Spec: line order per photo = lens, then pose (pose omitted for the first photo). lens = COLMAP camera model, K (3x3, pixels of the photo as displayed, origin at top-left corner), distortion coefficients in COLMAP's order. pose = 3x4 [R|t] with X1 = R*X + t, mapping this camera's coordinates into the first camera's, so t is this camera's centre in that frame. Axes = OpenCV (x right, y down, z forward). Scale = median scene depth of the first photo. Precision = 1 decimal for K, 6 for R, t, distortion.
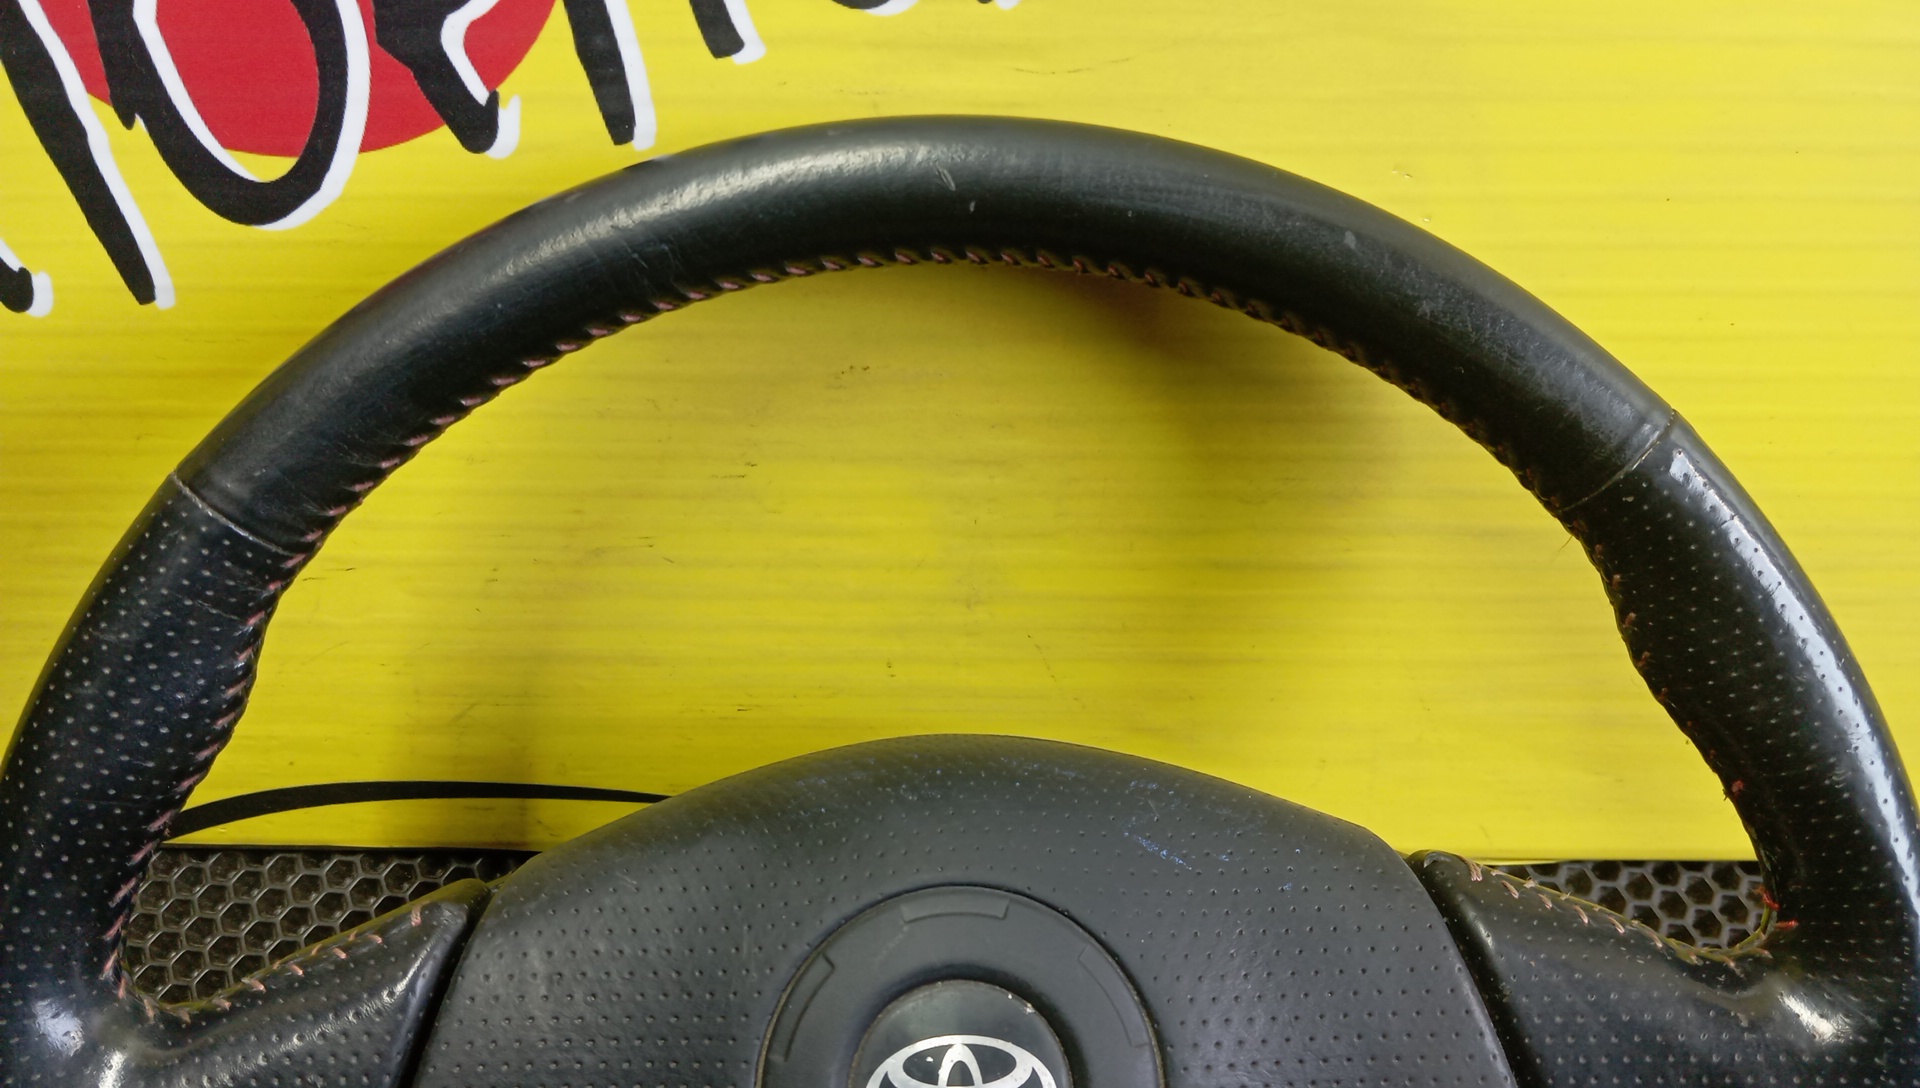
lens RADIAL K [[1576.5, 0, 961.3], [0, 1576.5, 542.0], [0, 0, 1]] dist [0.050765, -0.134344]
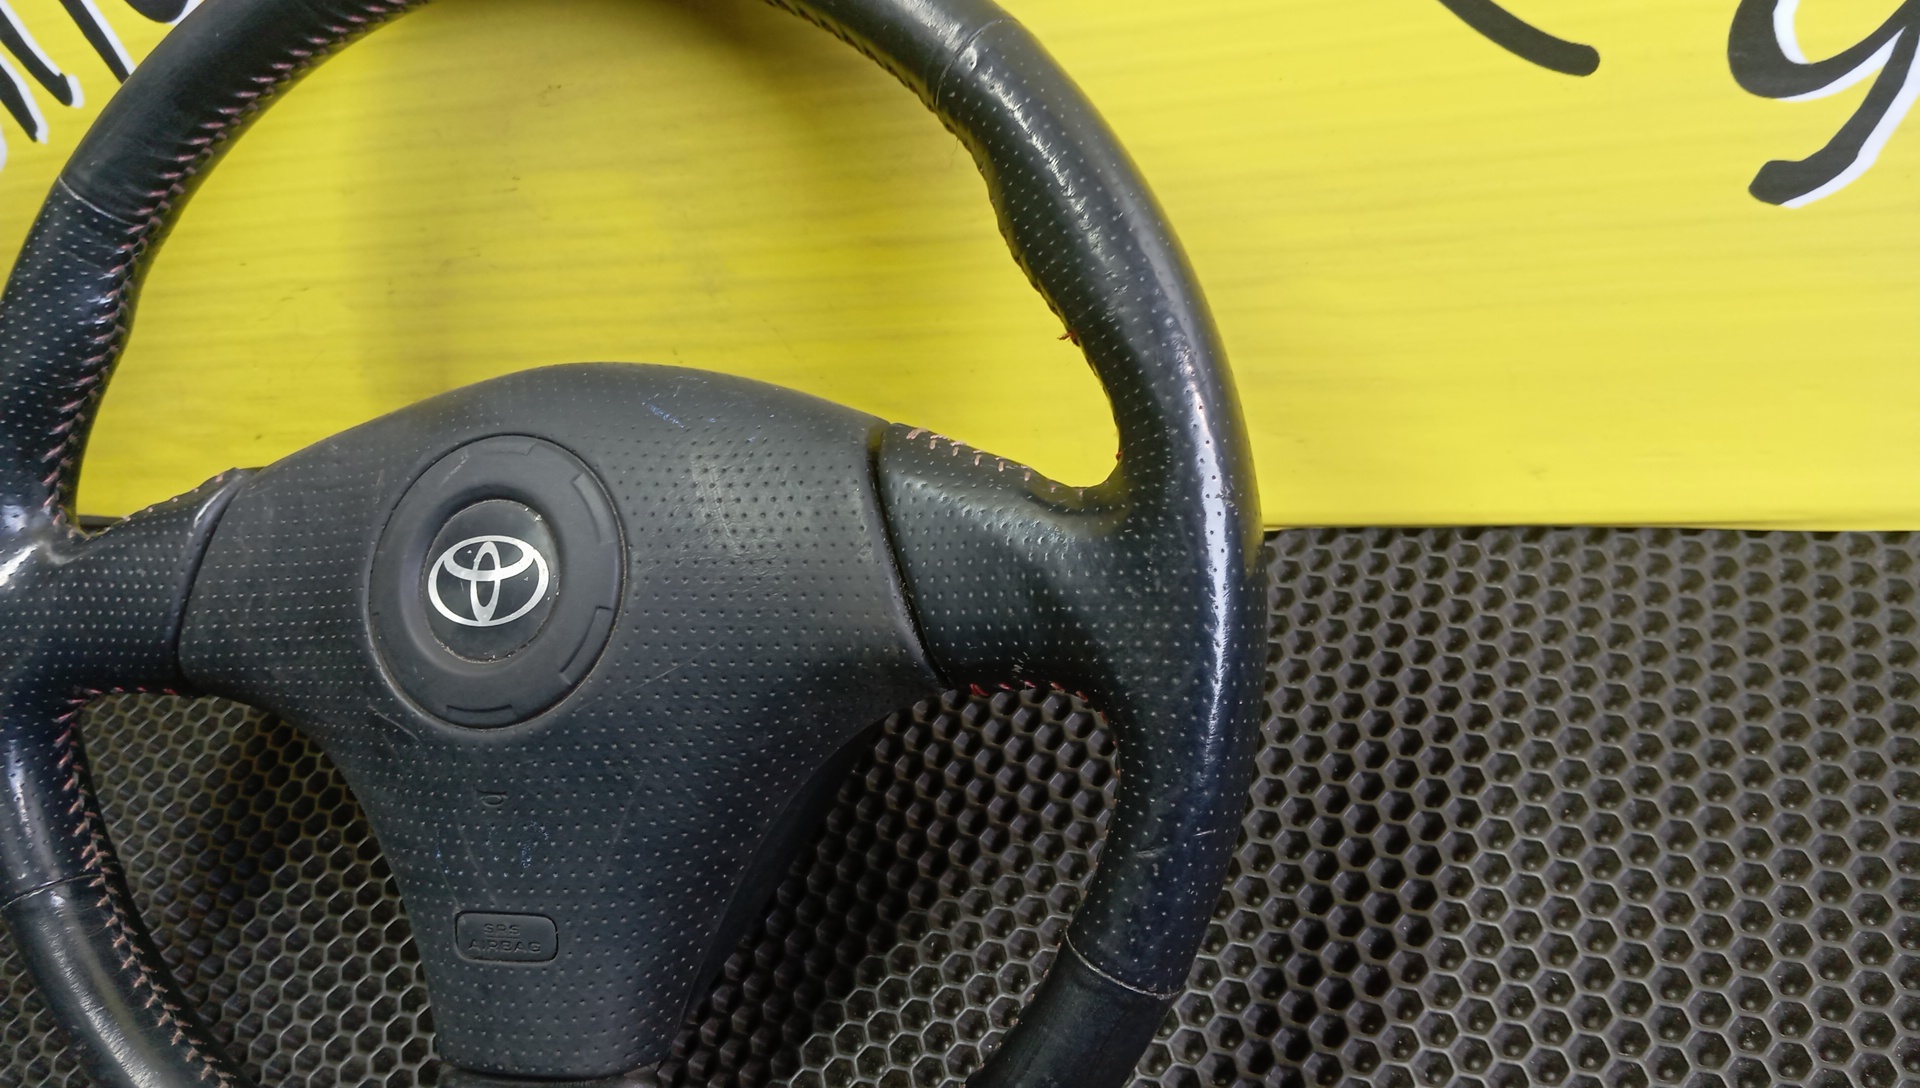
lens RADIAL K [[1576.5, 0, 977.9], [0, 1576.5, 554.6], [0, 0, 1]] dist [0.050765, -0.134344]
pose [[0.941413, 0.000107, -0.337255, 0.783466], [0.008221, 0.999695, 0.023267, 0.275062], [0.337155, -0.024676, 0.941126, -0.130375]]
